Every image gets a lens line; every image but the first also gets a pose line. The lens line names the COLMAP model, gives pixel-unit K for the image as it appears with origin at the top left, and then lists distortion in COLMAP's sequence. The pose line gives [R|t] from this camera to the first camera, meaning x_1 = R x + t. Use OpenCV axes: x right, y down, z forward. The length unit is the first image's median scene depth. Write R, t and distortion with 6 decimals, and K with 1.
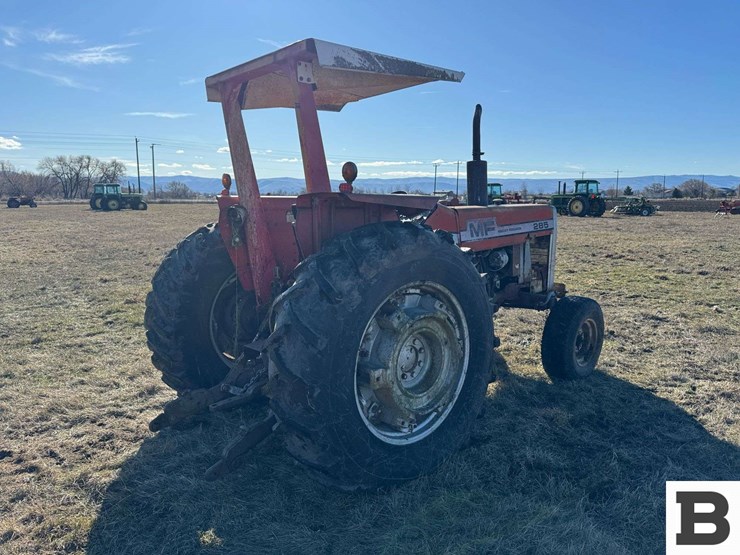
lens RADIAL K [[537.0, 0, 373.7], [0, 537.0, 280.7], [0, 0, 1]] dist [0.045020, -0.049552]
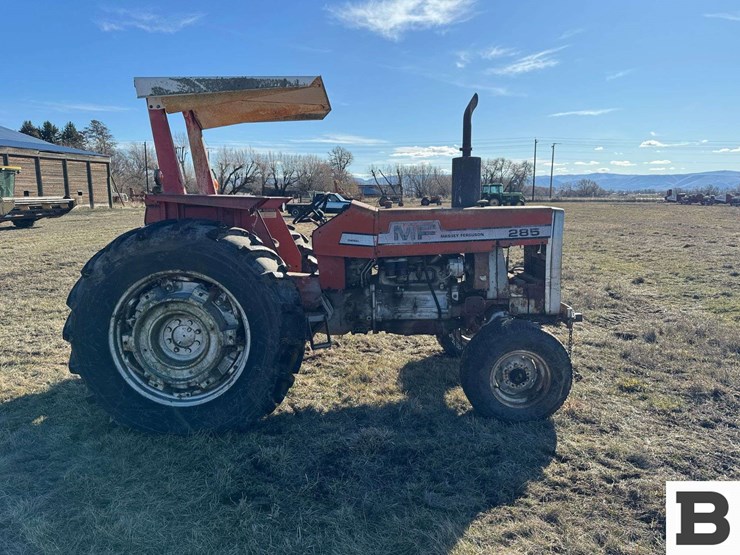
lens RADIAL K [[537.0, 0, 372.3], [0, 537.0, 280.7], [0, 0, 1]] dist [0.045020, -0.049552]
pose [[0.750689, 0.103186, -0.652548, 0.694915], [-0.101119, 0.994035, 0.040859, -0.039778], [0.652872, 0.035313, 0.756645, 0.228405]]
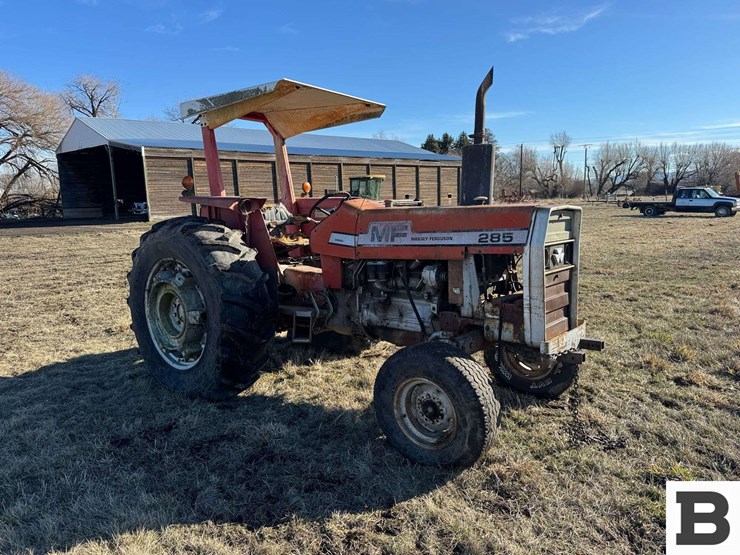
lens RADIAL K [[537.0, 0, 369.7], [0, 537.0, 290.0], [0, 0, 1]] dist [0.045020, -0.049552]
pose [[0.158246, 0.161609, -0.974084, 0.948921], [-0.132831, 0.981032, 0.141183, -0.113857], [0.978424, 0.107047, 0.176711, 0.755192]]
